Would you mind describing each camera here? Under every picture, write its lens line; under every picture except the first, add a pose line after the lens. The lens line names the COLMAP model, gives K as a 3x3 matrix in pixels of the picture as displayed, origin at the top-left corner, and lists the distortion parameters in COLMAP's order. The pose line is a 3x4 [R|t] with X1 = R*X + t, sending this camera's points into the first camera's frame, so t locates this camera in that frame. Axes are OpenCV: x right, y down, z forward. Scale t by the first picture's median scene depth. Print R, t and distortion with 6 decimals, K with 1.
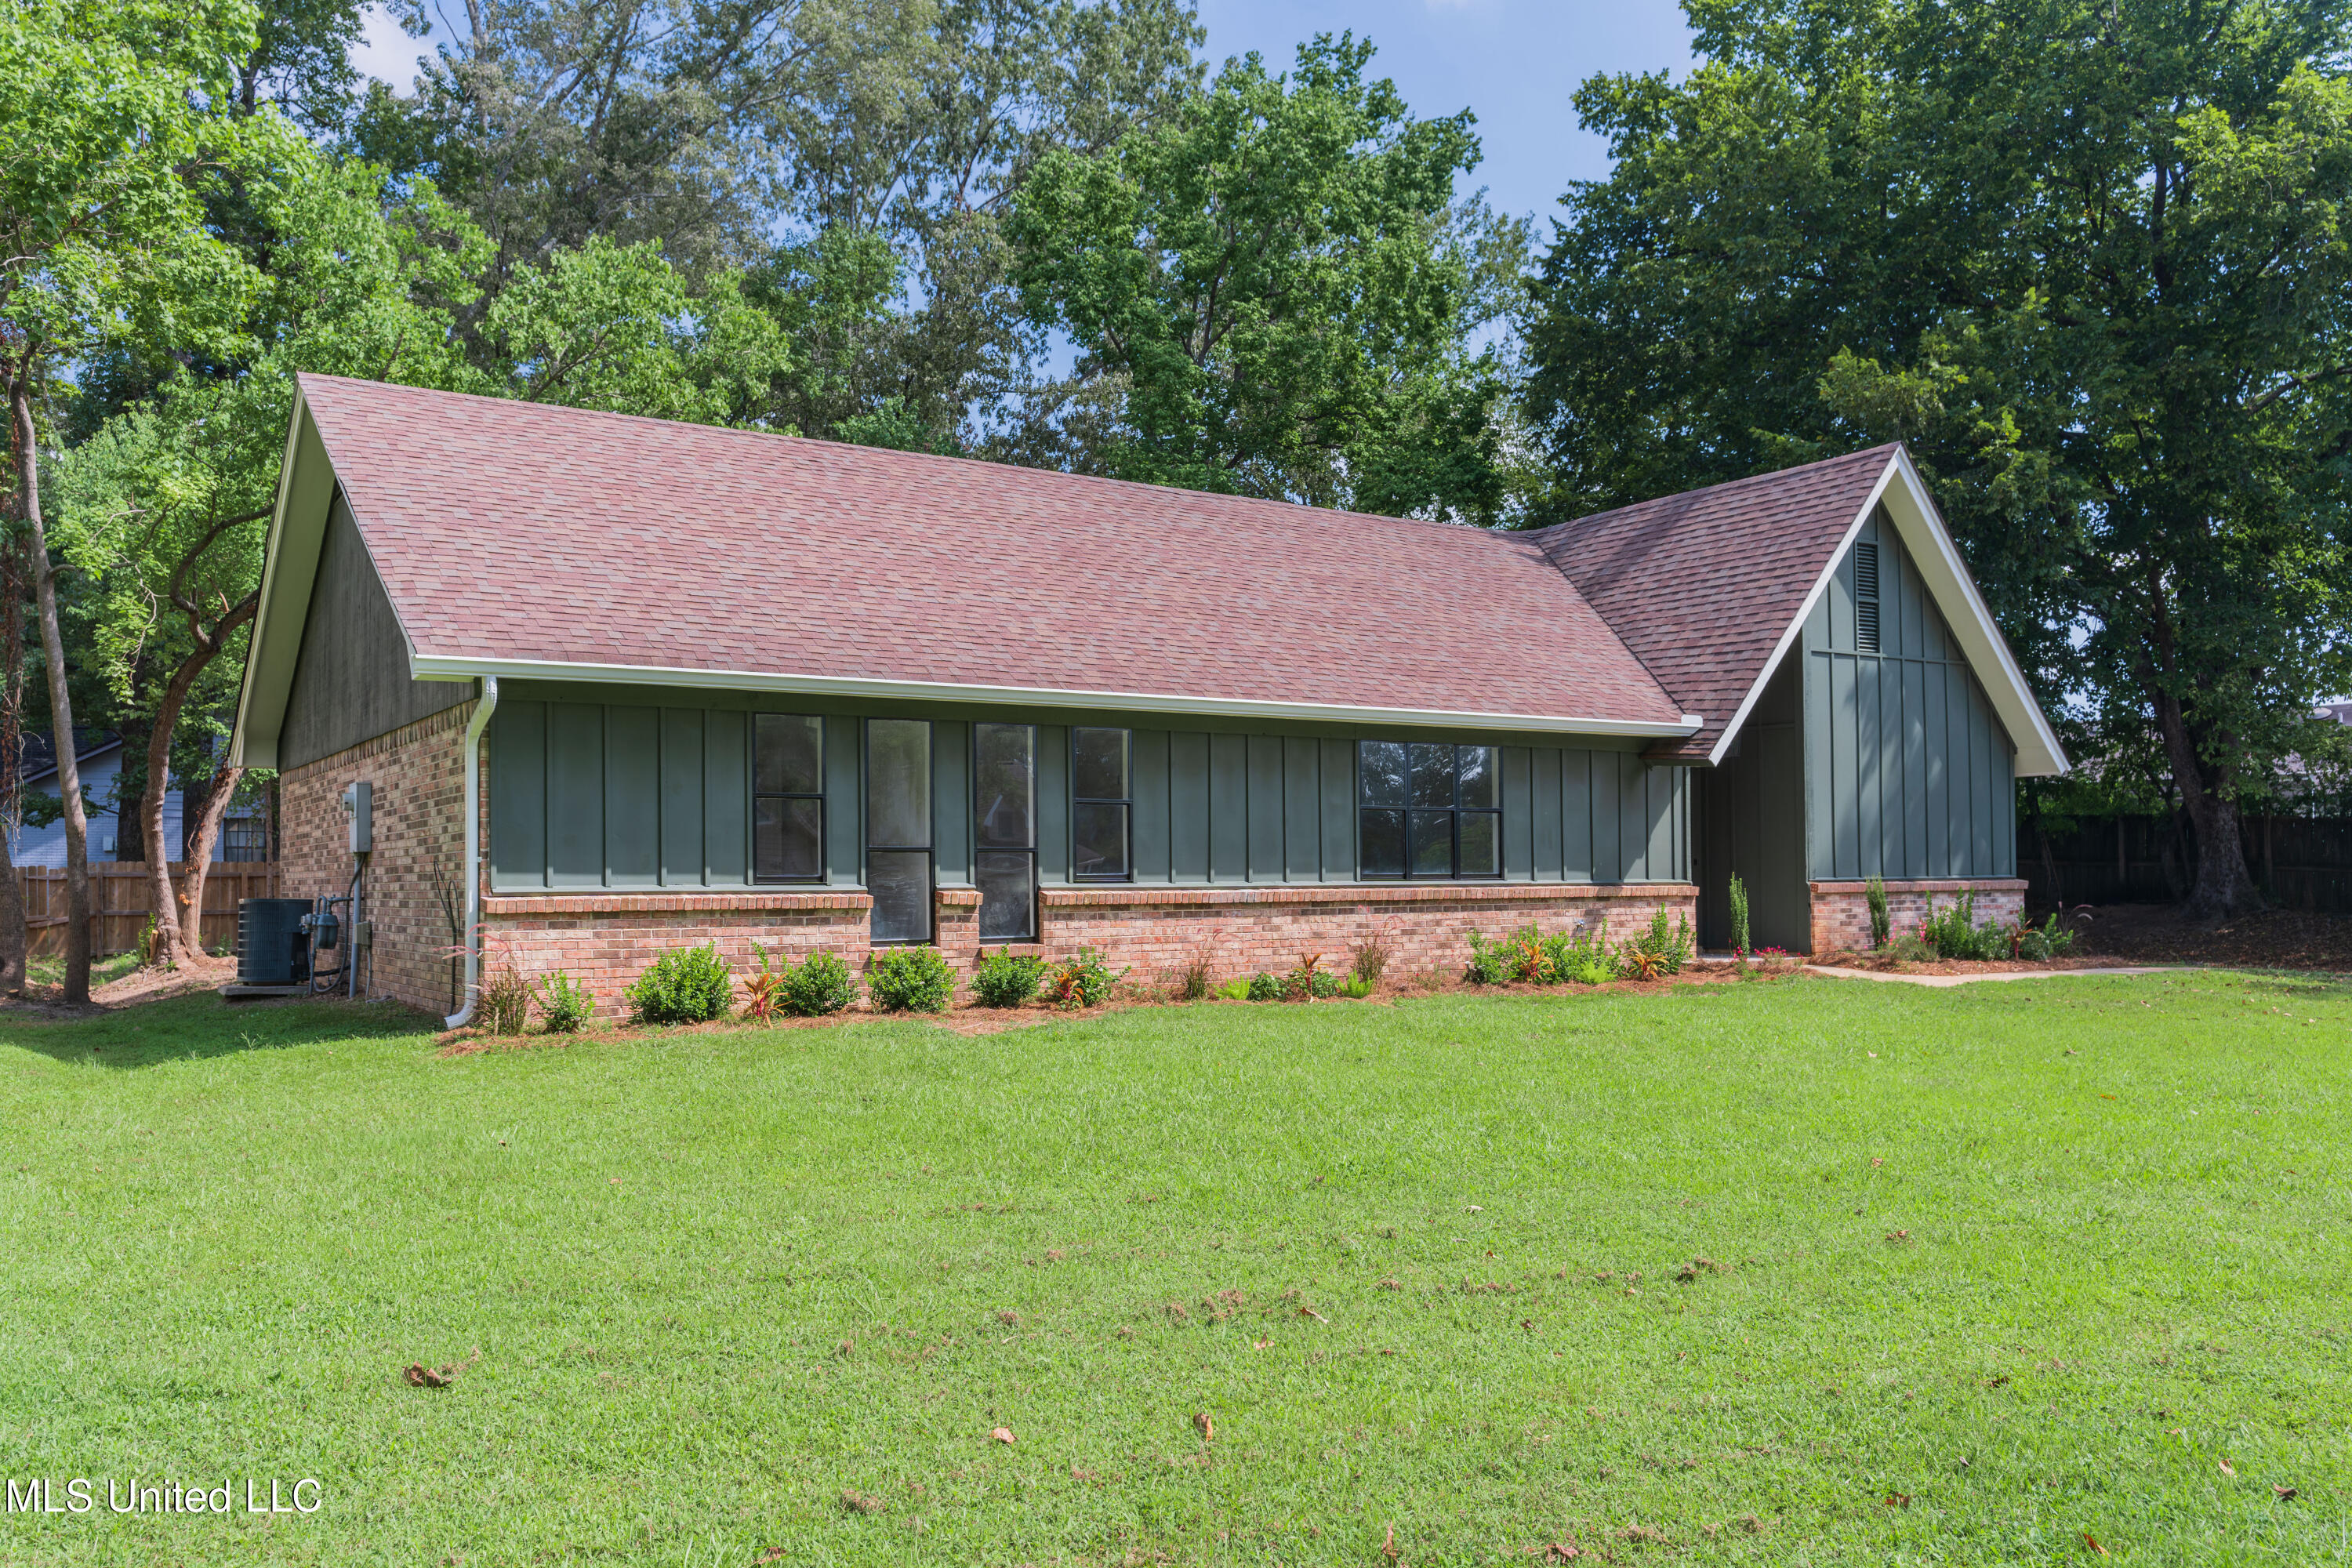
lens RADIAL K [[1980.5, 0, 1171.1], [0, 1980.5, 900.3], [0, 0, 1]] dist [0.004691, -0.003384]
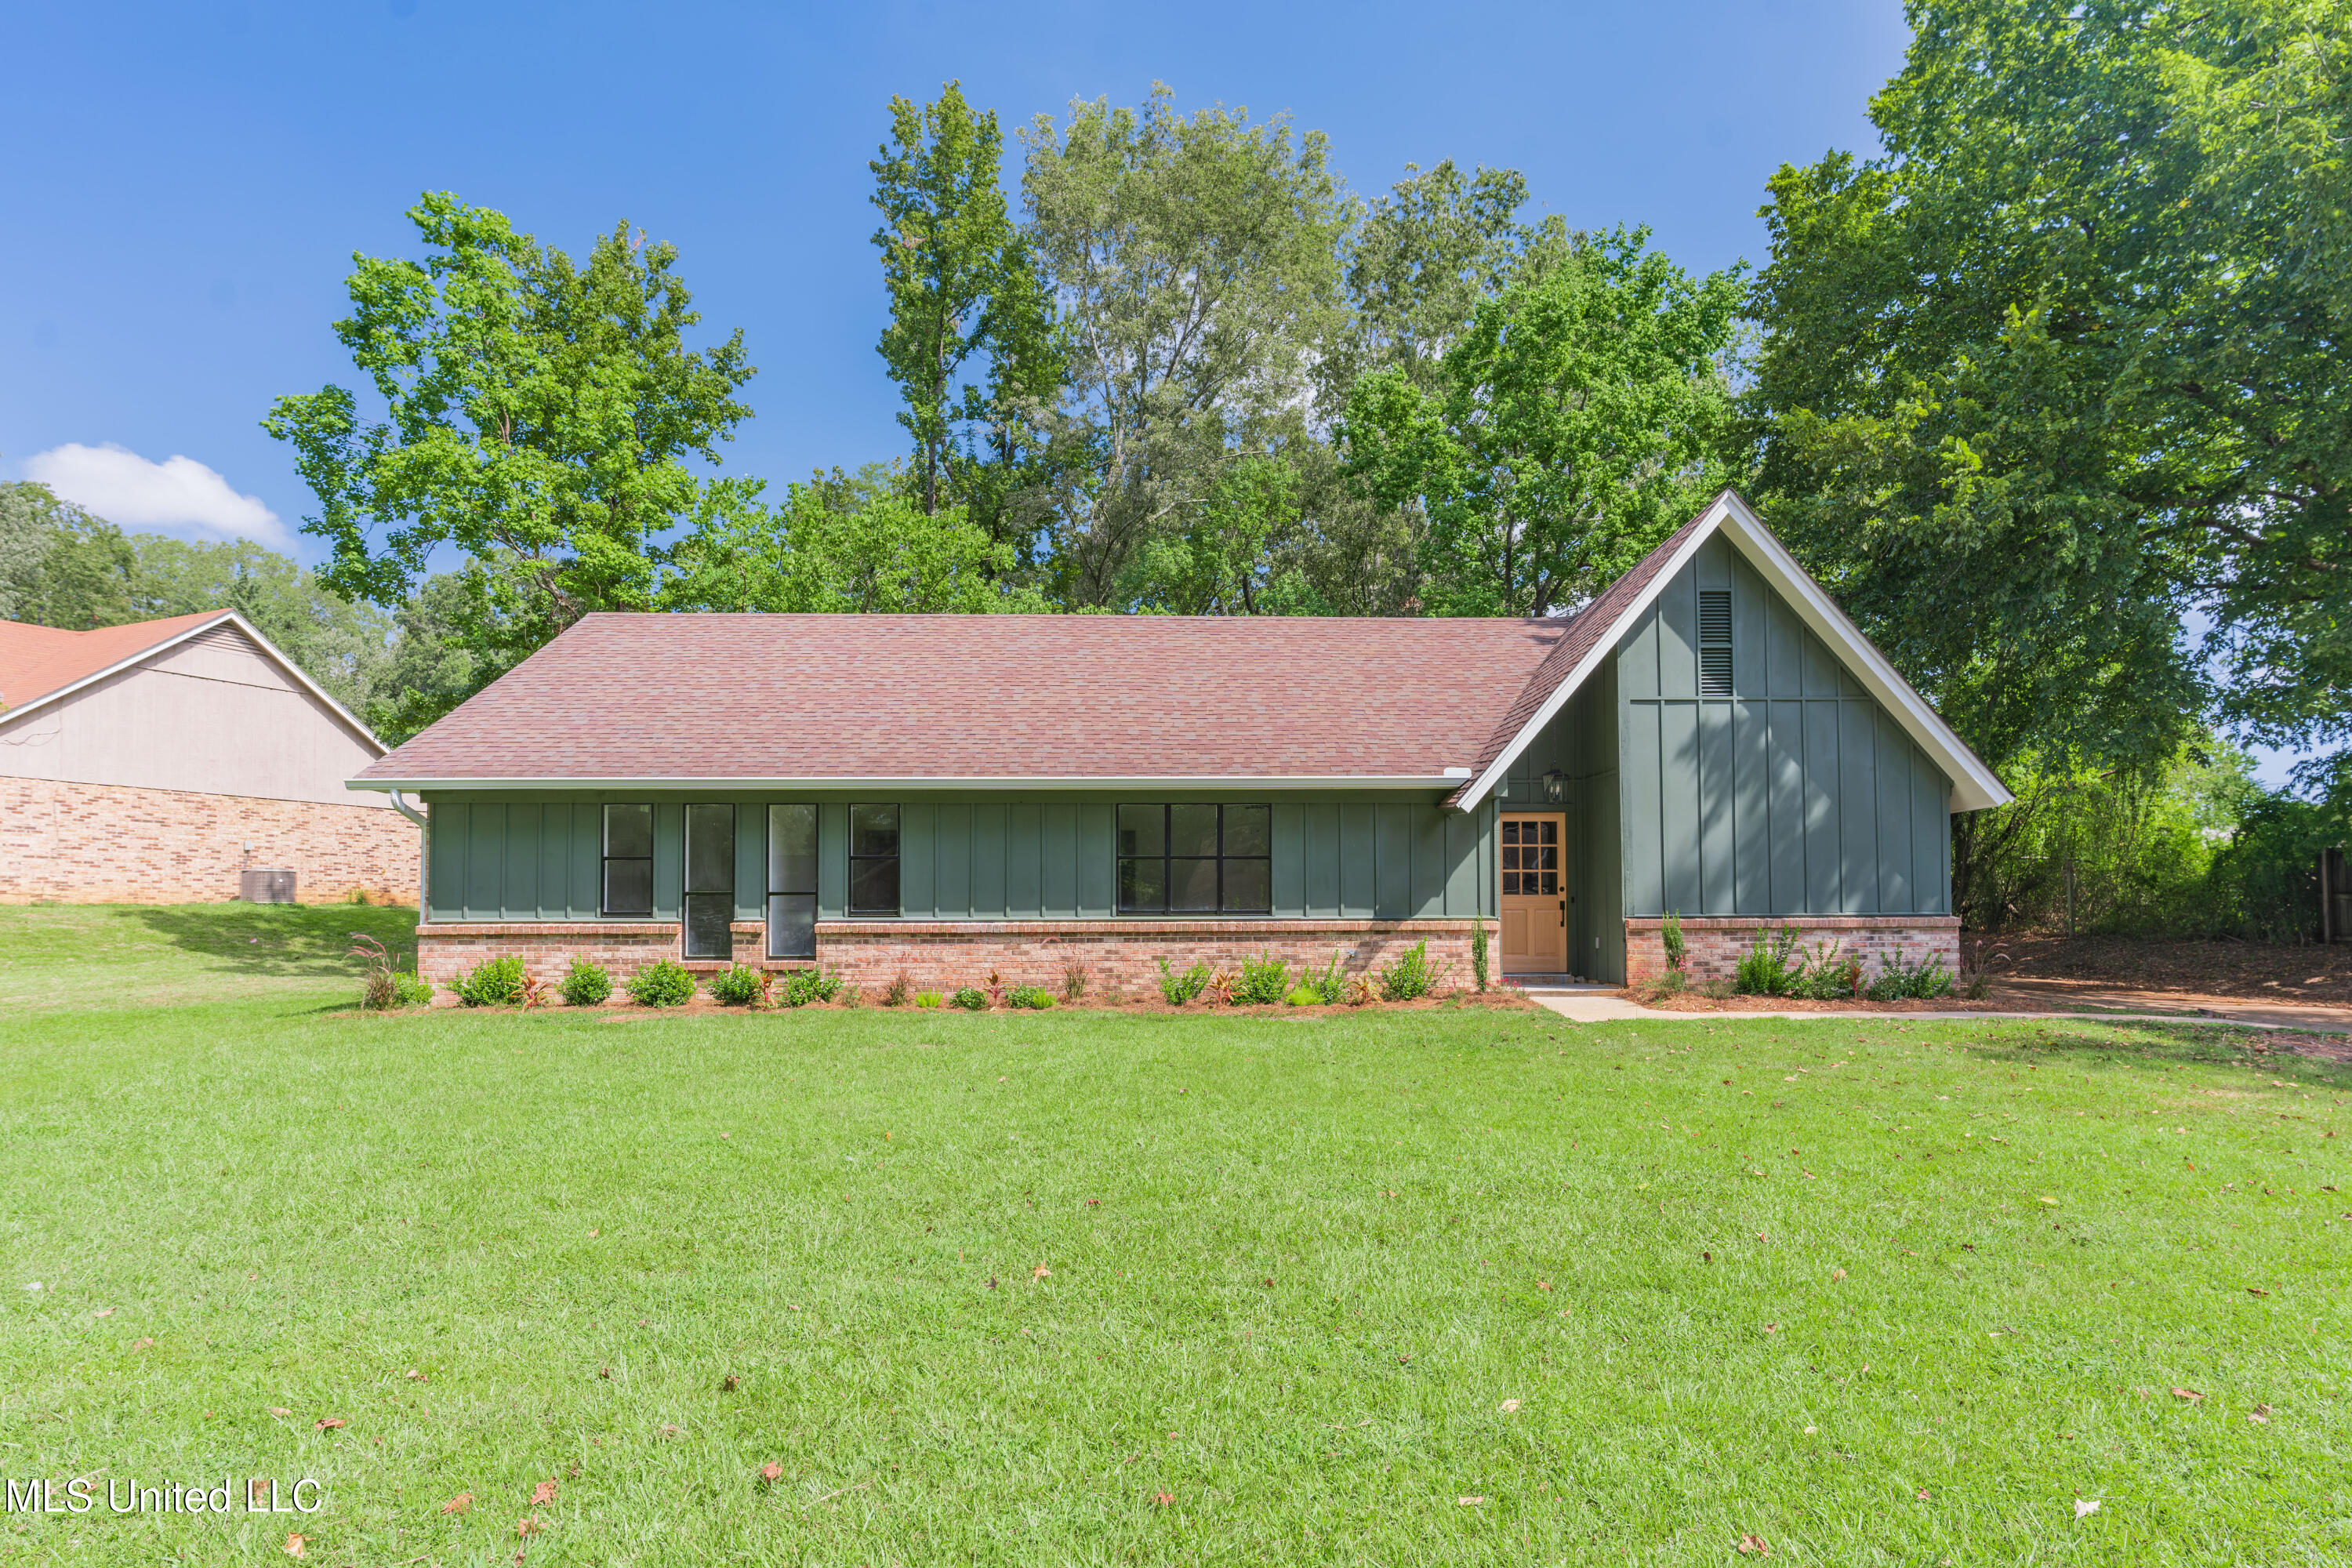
lens RADIAL K [[1324.0, 0, 1231.2], [0, 1324.0, 912.6], [0, 0, 1]] dist [-0.000824, 0.000147]
pose [[0.842539, 0.002225, -0.538631, 0.584179], [-0.007439, 0.999944, -0.007505, -0.006090], [0.538584, 0.010330, 0.842508, 0.323441]]
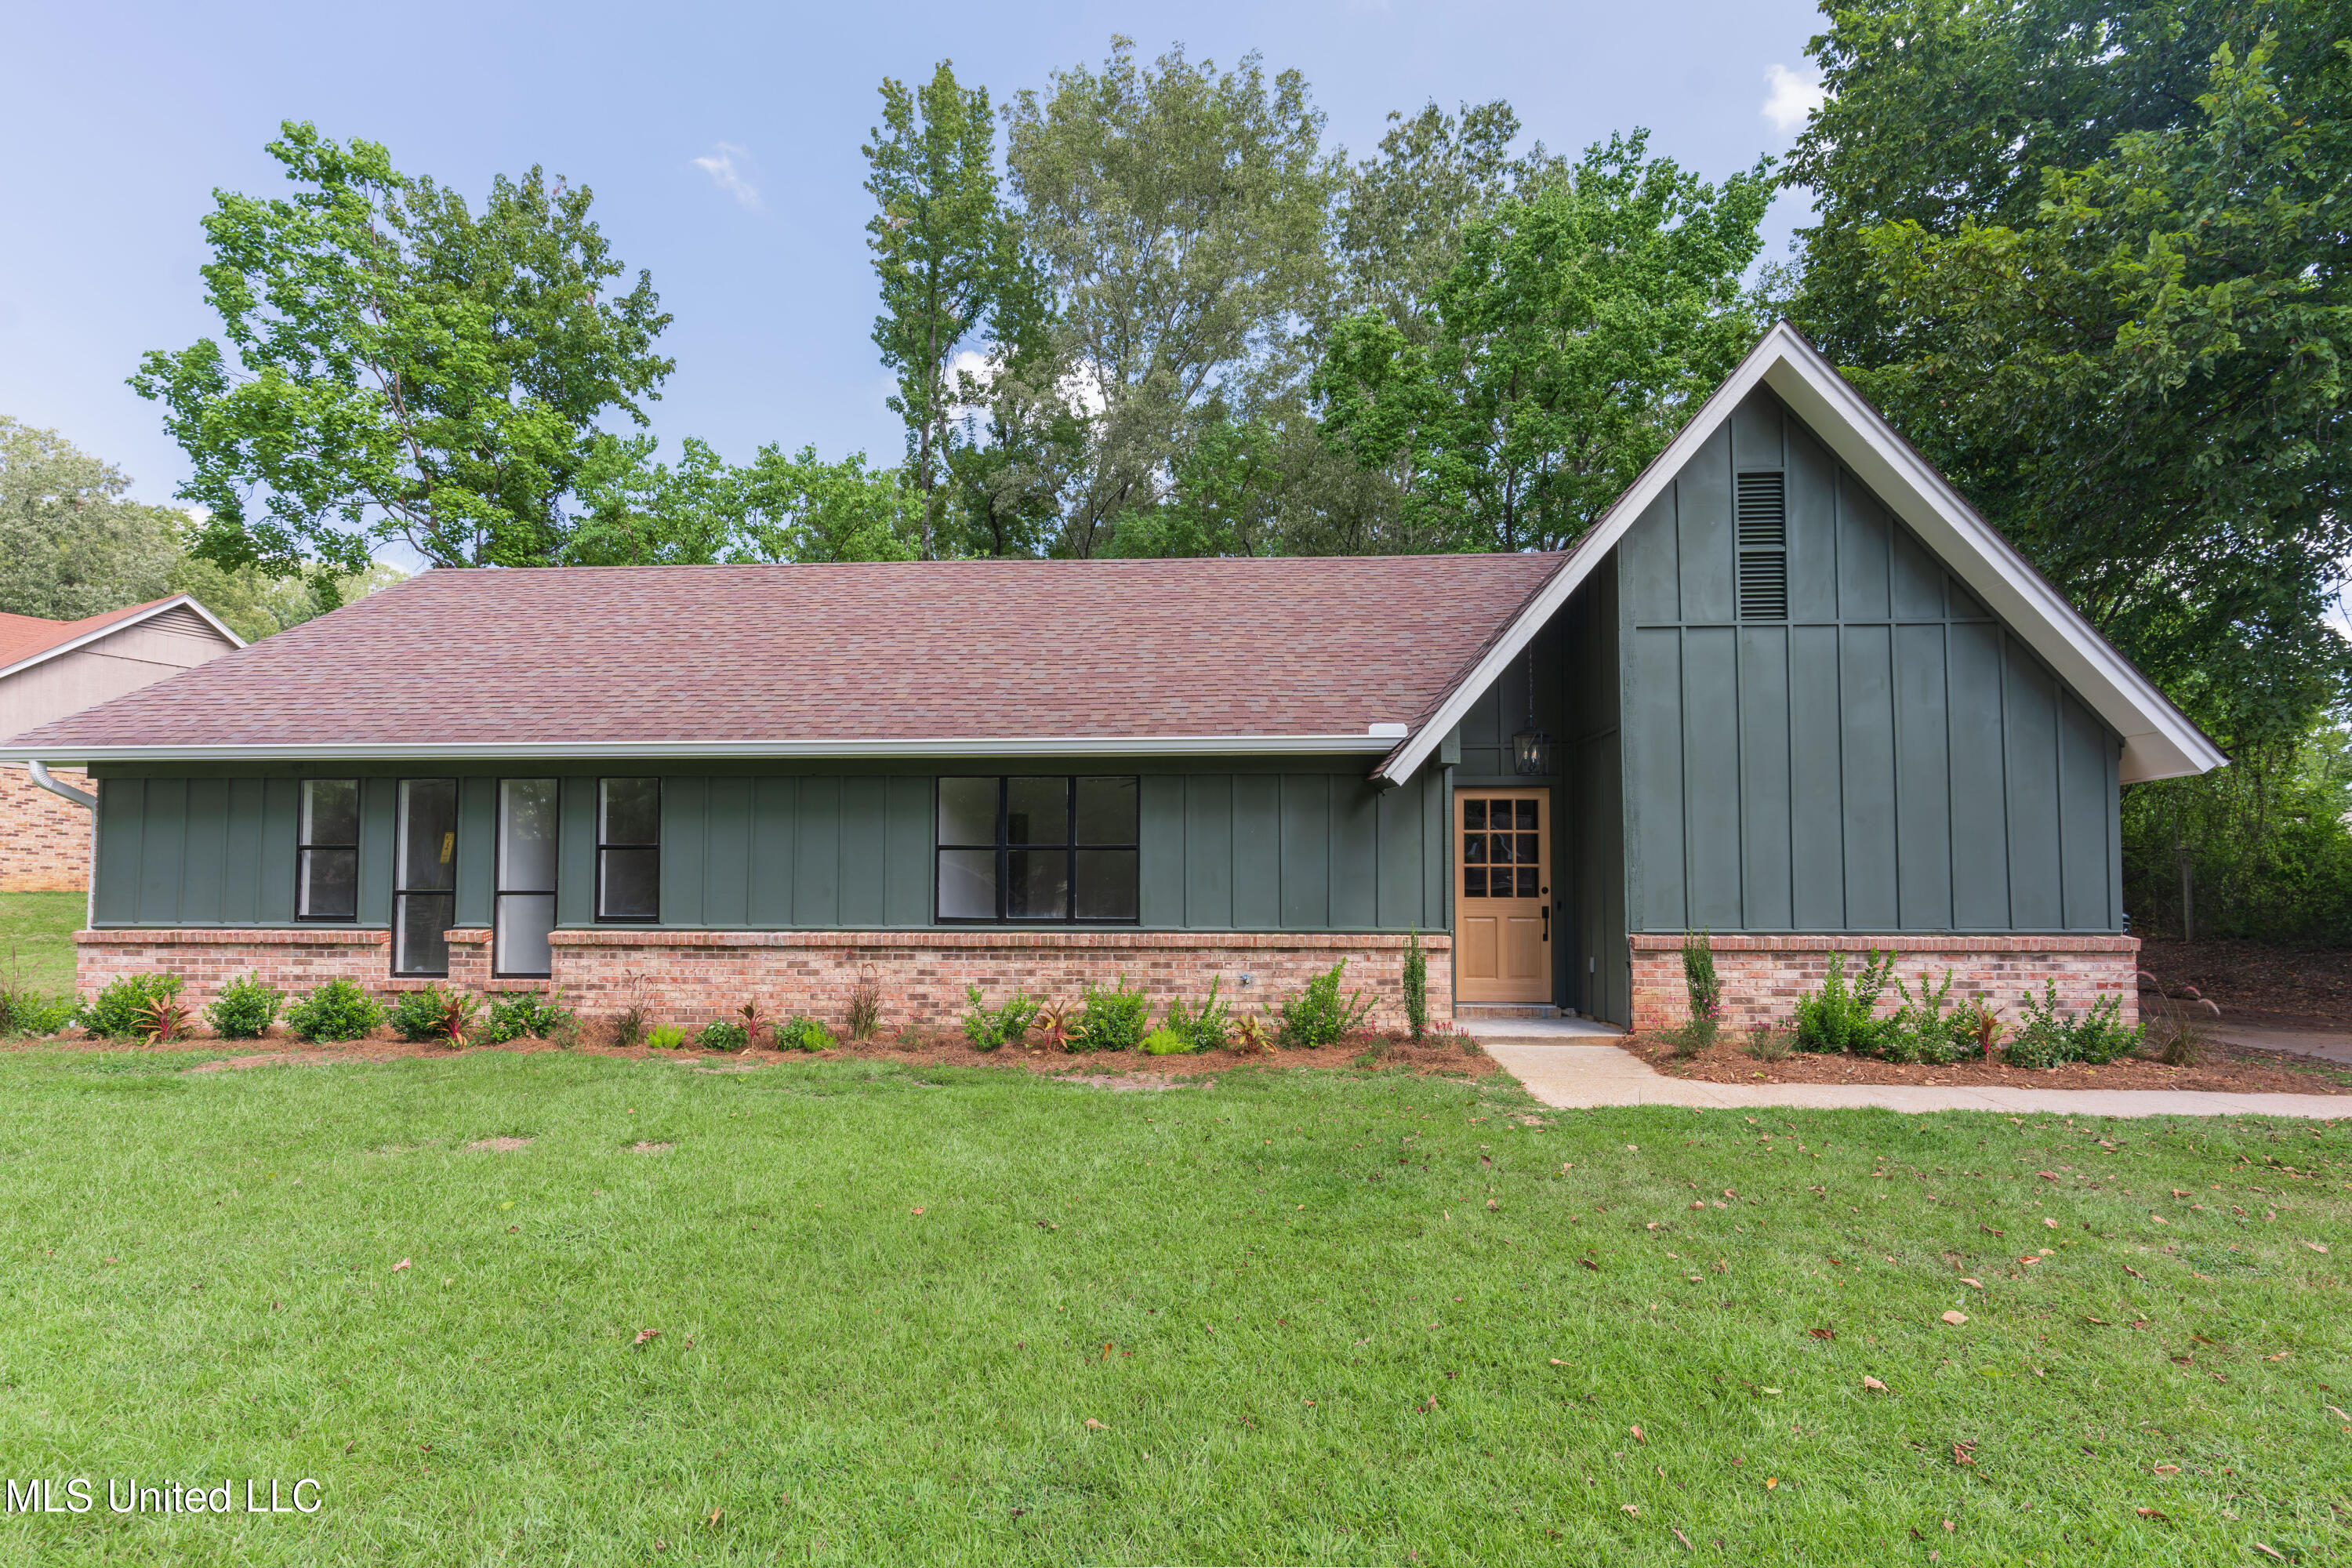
lens RADIAL K [[1173.7, 0, 1181.1], [0, 1173.7, 874.2], [0, 0, 1]] dist [0.020465, -0.017388]
pose [[0.789645, -0.003770, -0.613553, 0.512701], [-0.013394, 0.999637, -0.023380, -0.021475], [0.613418, 0.026680, 0.789308, 0.606078]]
